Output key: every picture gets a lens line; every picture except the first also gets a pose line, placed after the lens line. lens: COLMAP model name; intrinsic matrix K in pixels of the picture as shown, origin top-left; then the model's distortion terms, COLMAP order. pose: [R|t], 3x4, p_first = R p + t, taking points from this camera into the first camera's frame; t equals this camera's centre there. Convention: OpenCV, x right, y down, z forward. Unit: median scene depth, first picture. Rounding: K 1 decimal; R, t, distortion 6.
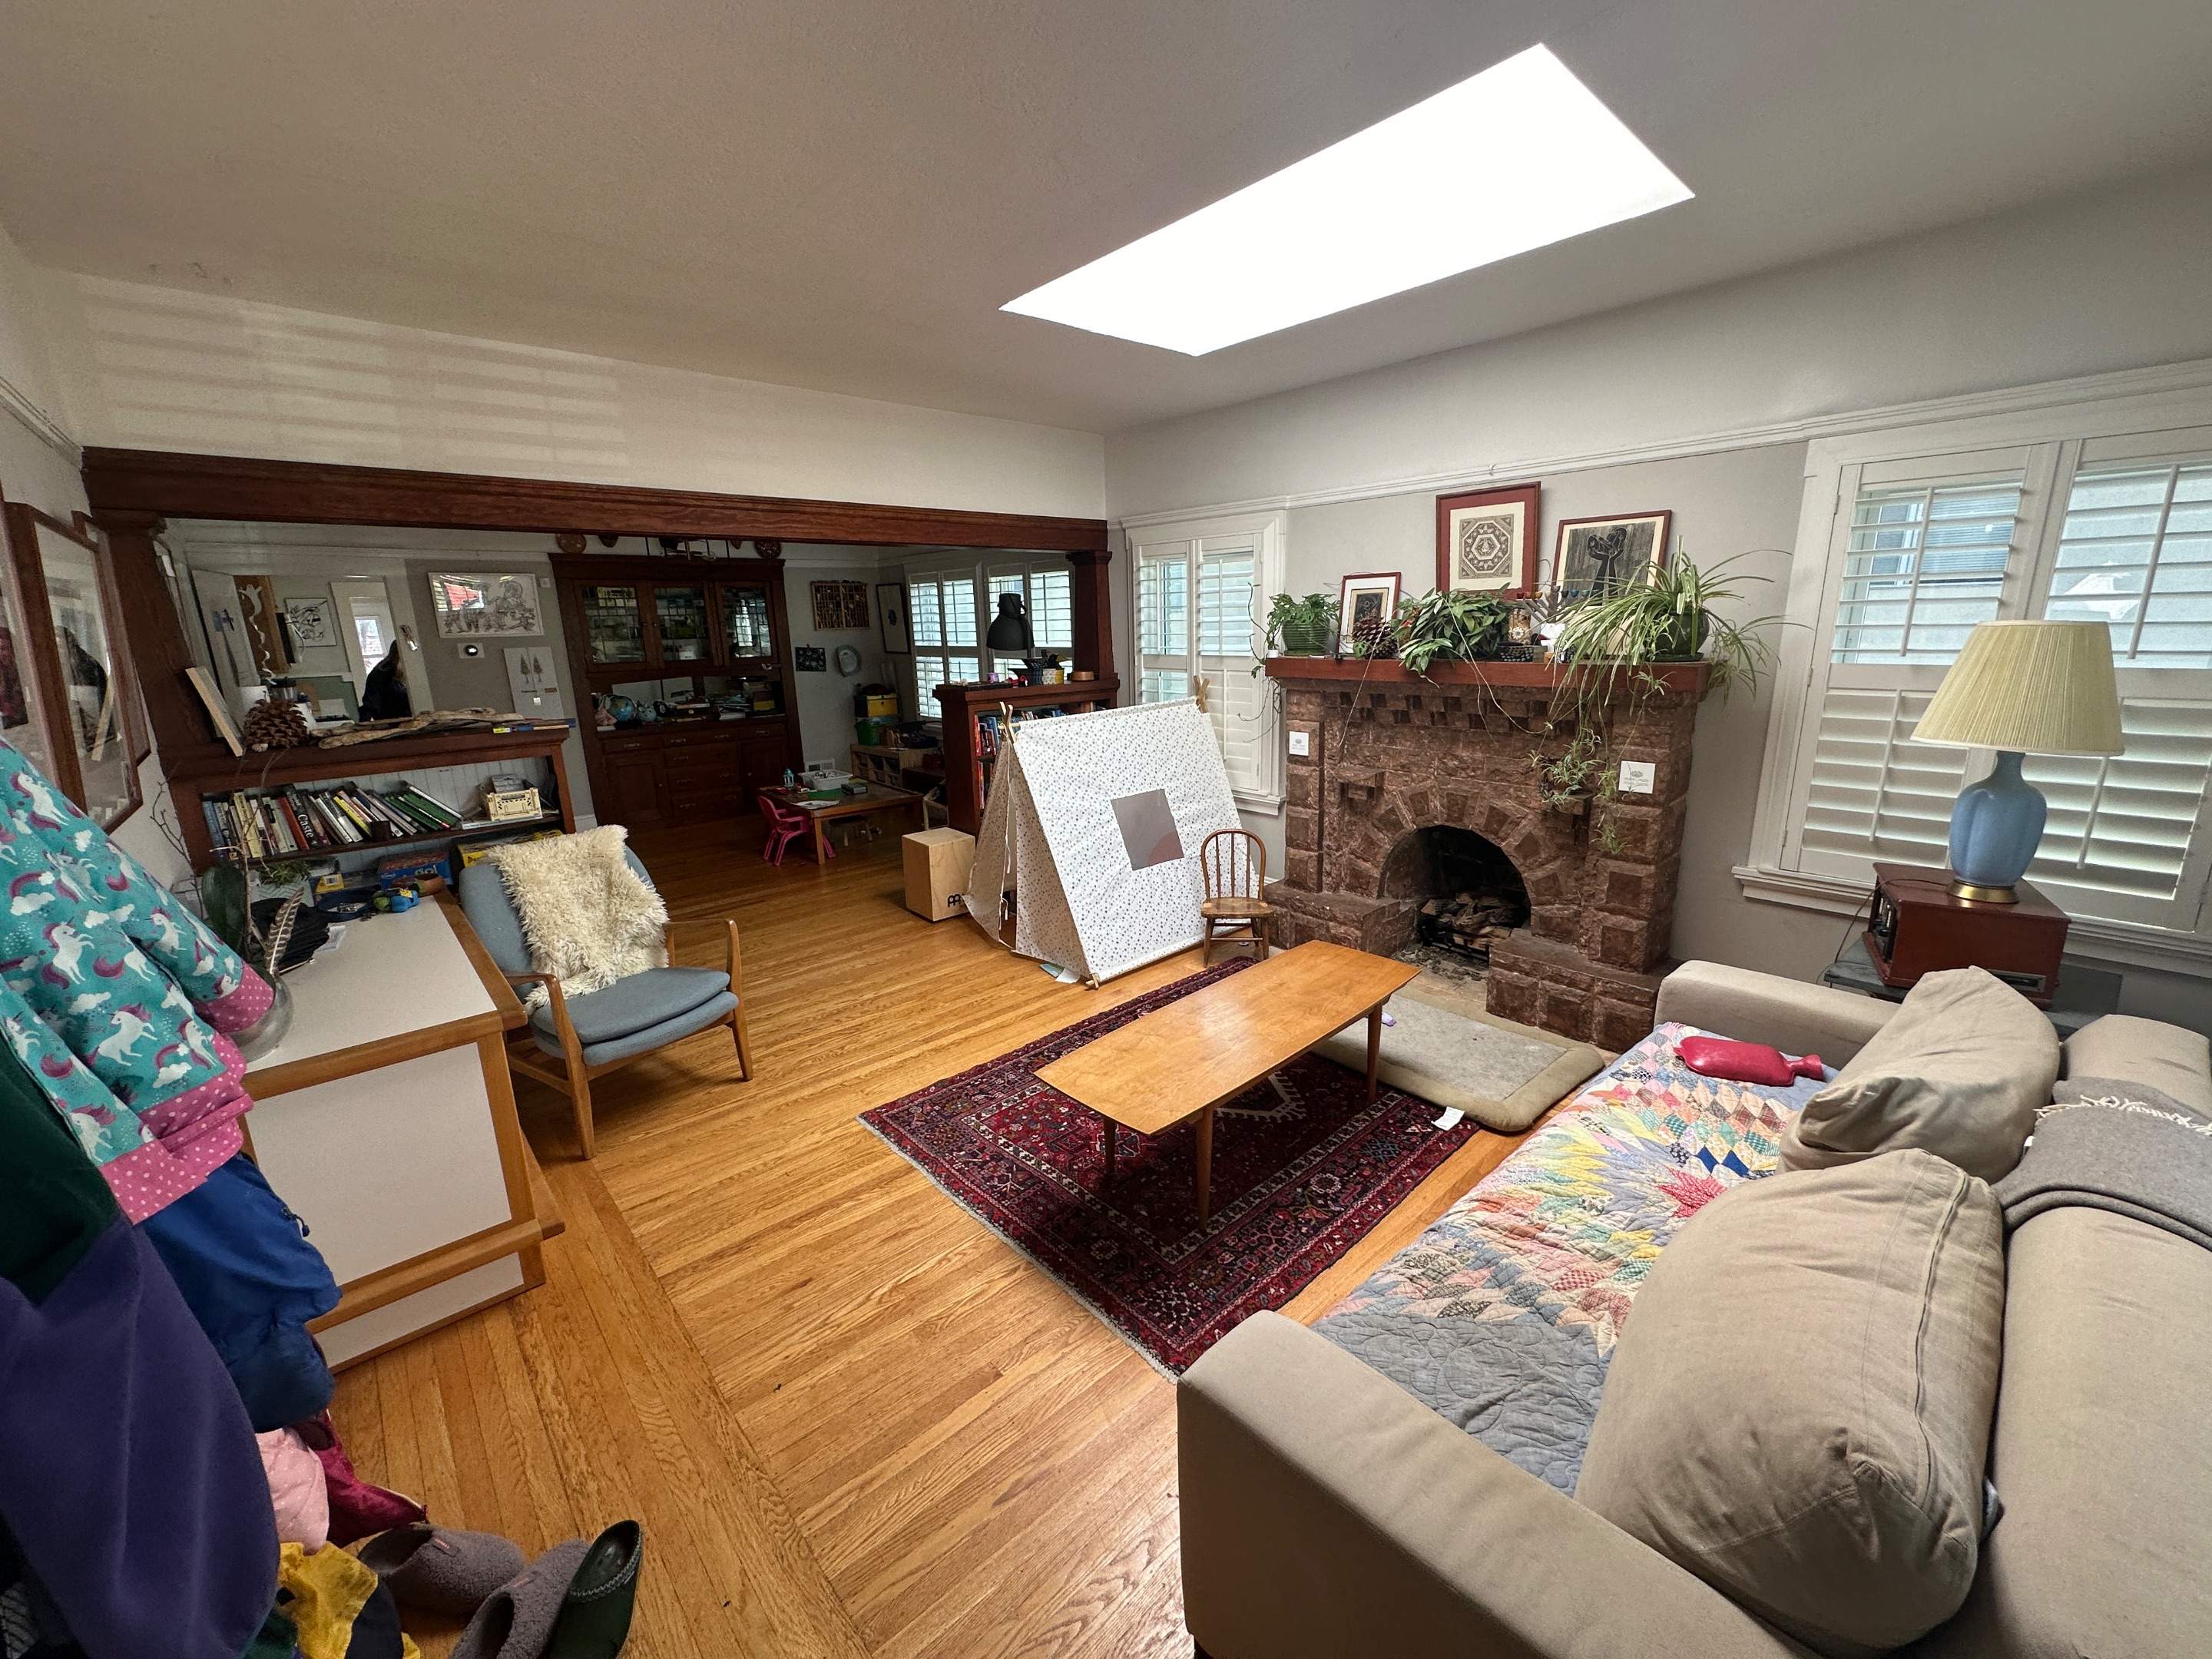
lens RADIAL K [[881.3, 0, 1117.1], [0, 881.3, 826.2], [0, 0, 1]] dist [-0.002711, -0.000460]
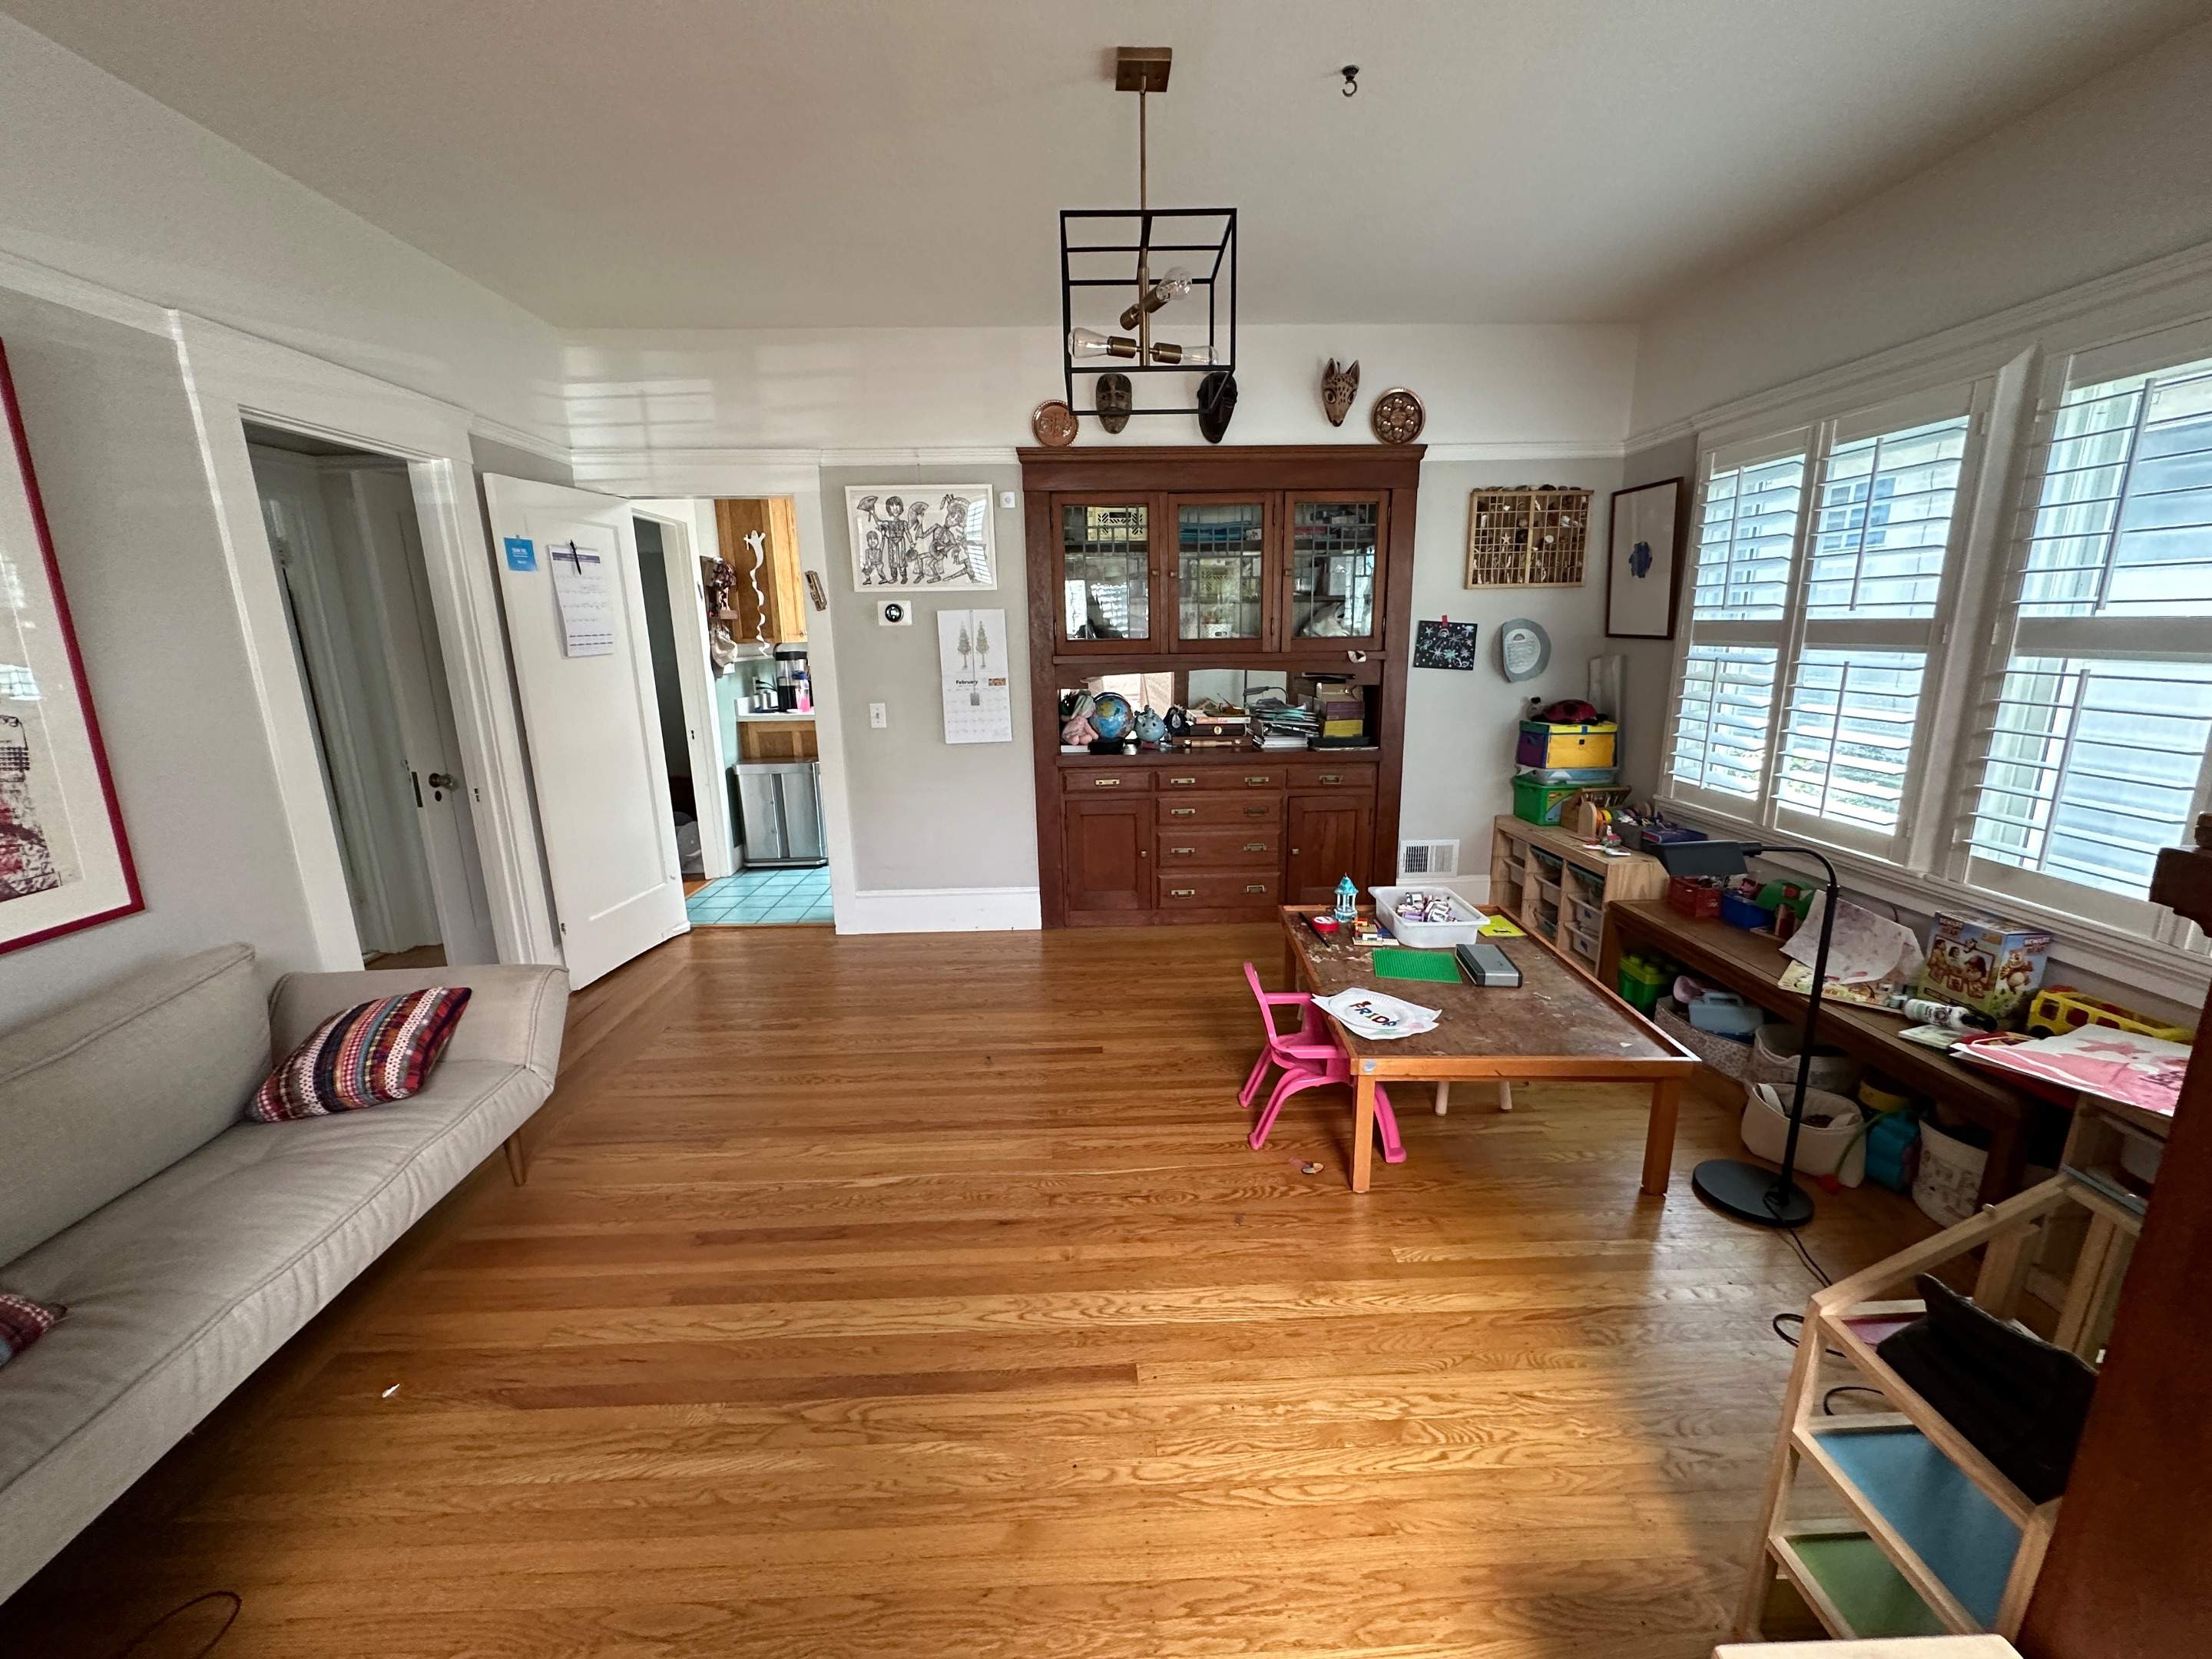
lens RADIAL K [[881.3, 0, 1100.3], [0, 881.3, 824.8], [0, 0, 1]] dist [-0.002711, -0.000460]
pose [[0.752220, 0.158685, -0.639519, -0.287250], [-0.151486, 0.986218, 0.066529, -0.166934], [0.641263, 0.046834, 0.765891, 0.897517]]
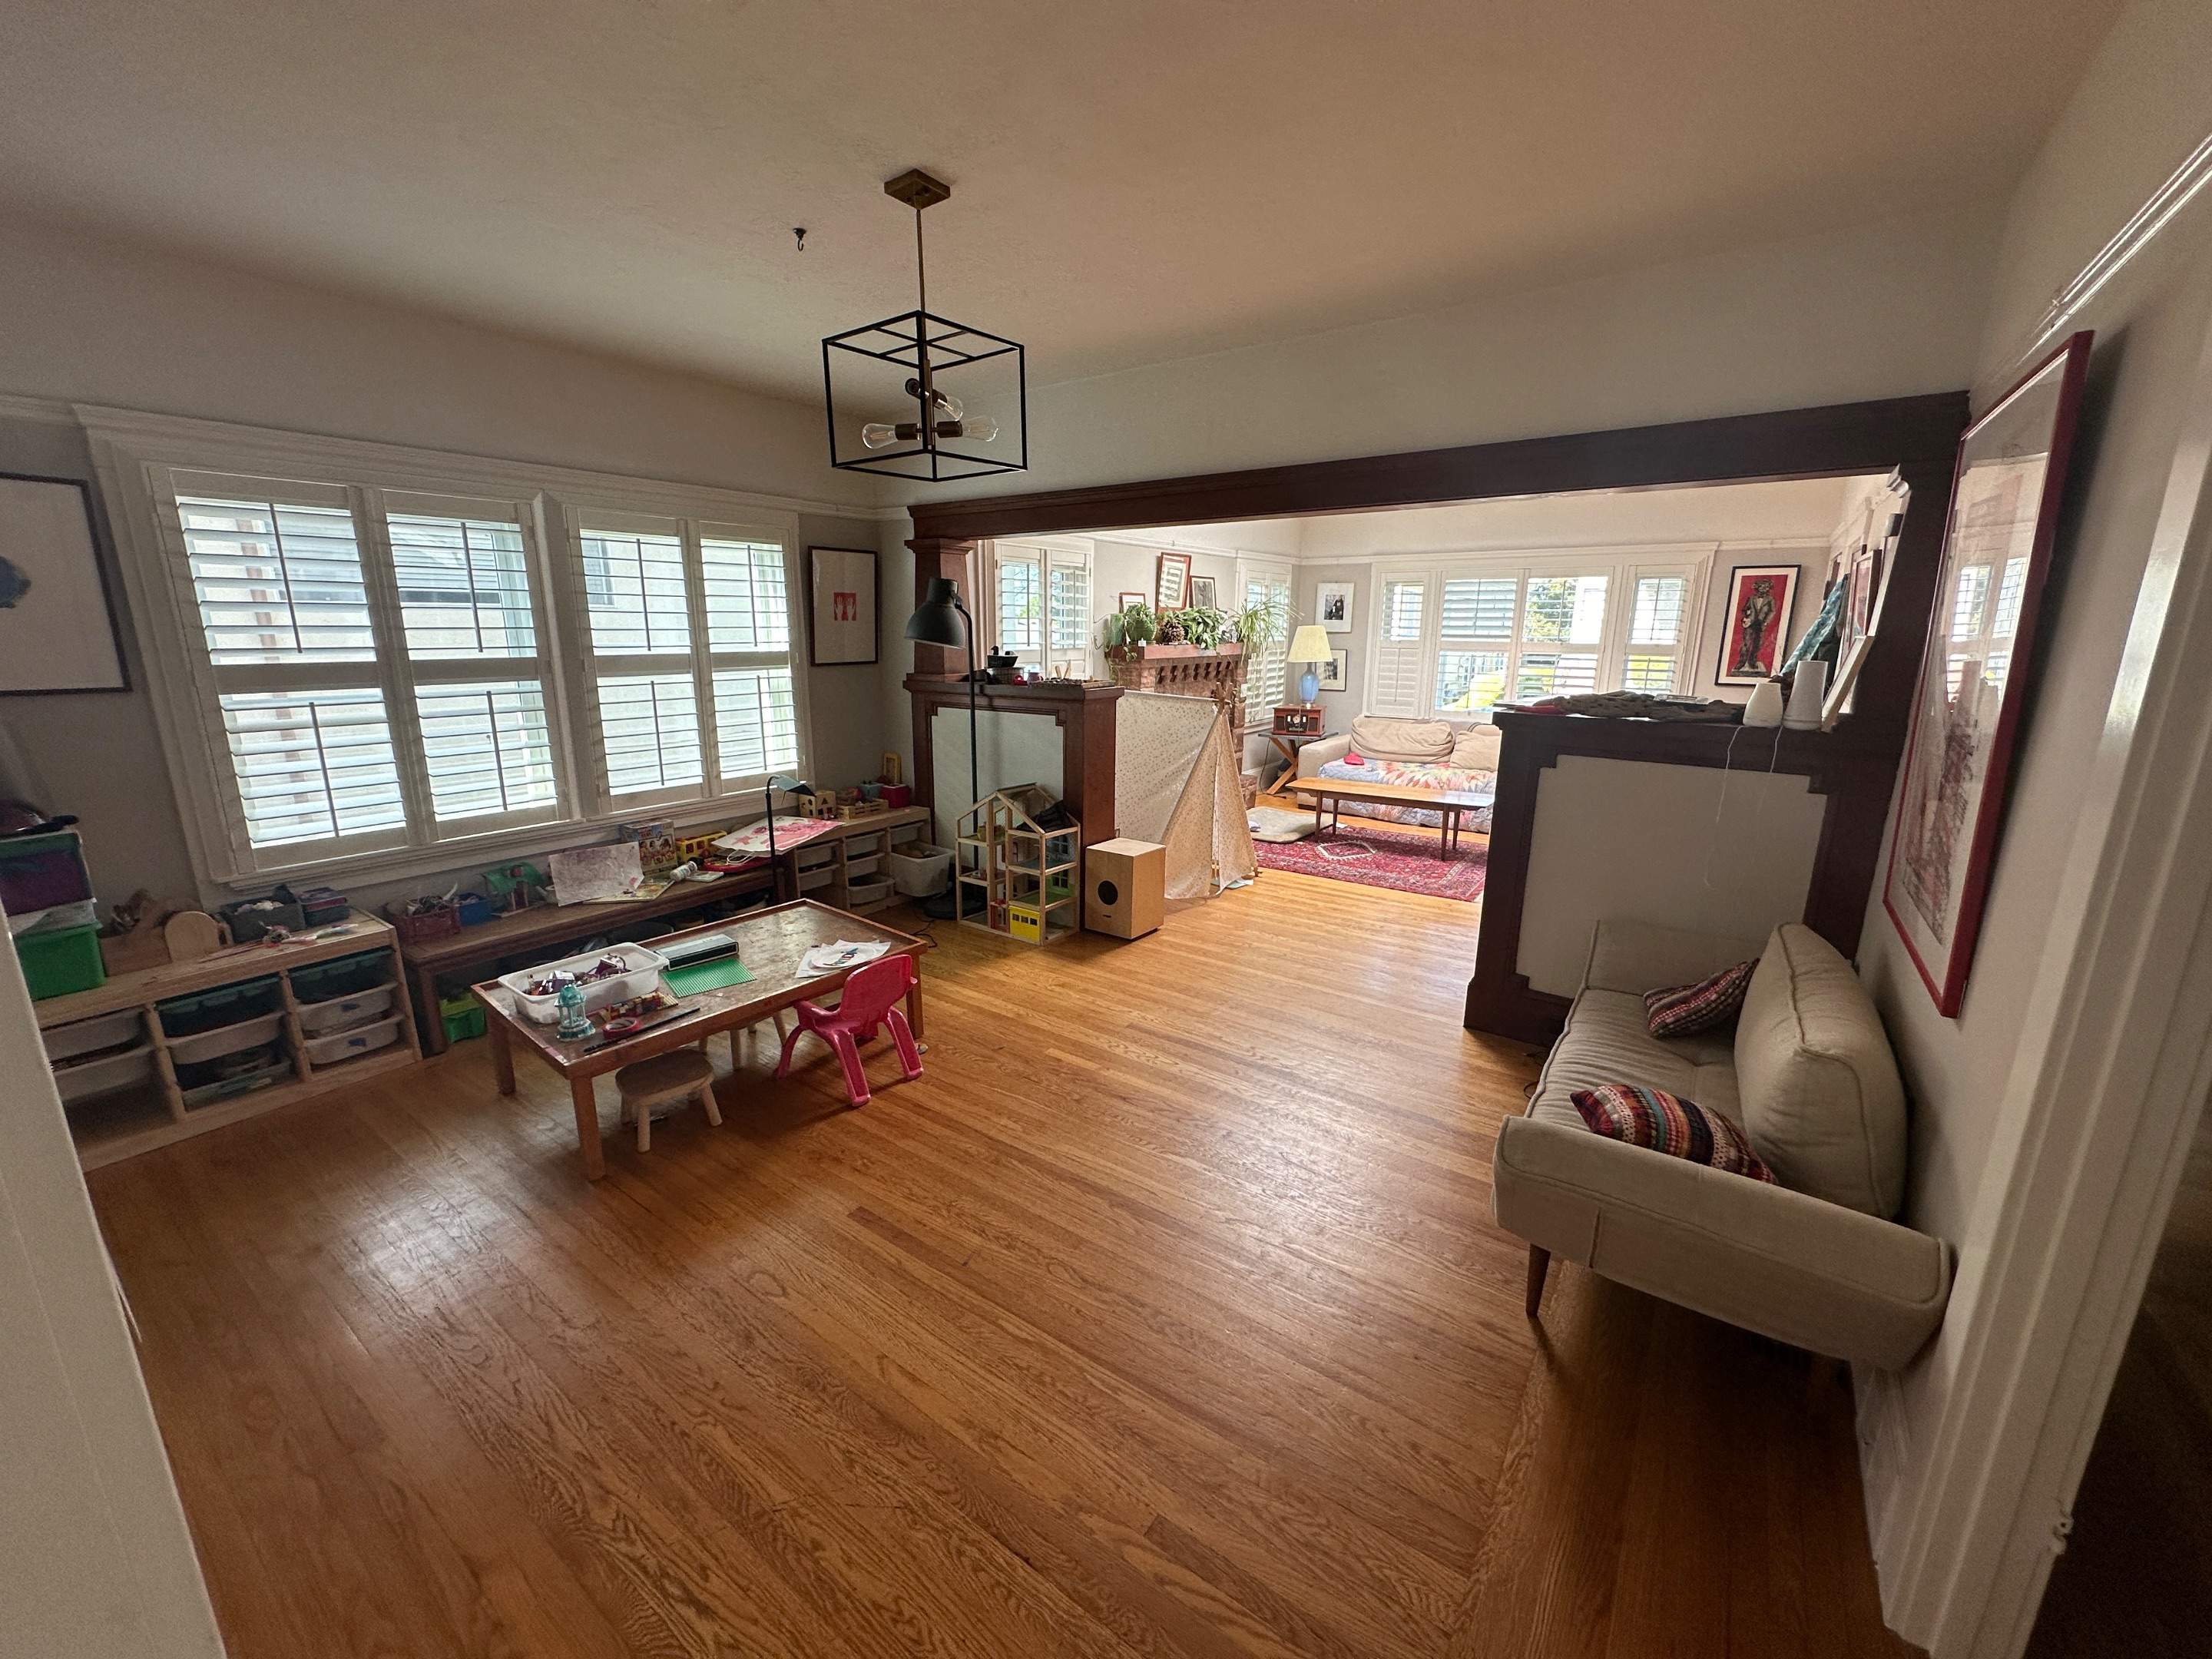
lens RADIAL K [[881.3, 0, 1105.1], [0, 881.3, 833.2], [0, 0, 1]] dist [-0.002711, -0.000460]
pose [[-0.200799, -0.194065, 0.960218, -1.229326], [0.231808, 0.942933, 0.239047, -0.258040], [-0.951811, 0.270586, -0.144354, 1.319460]]
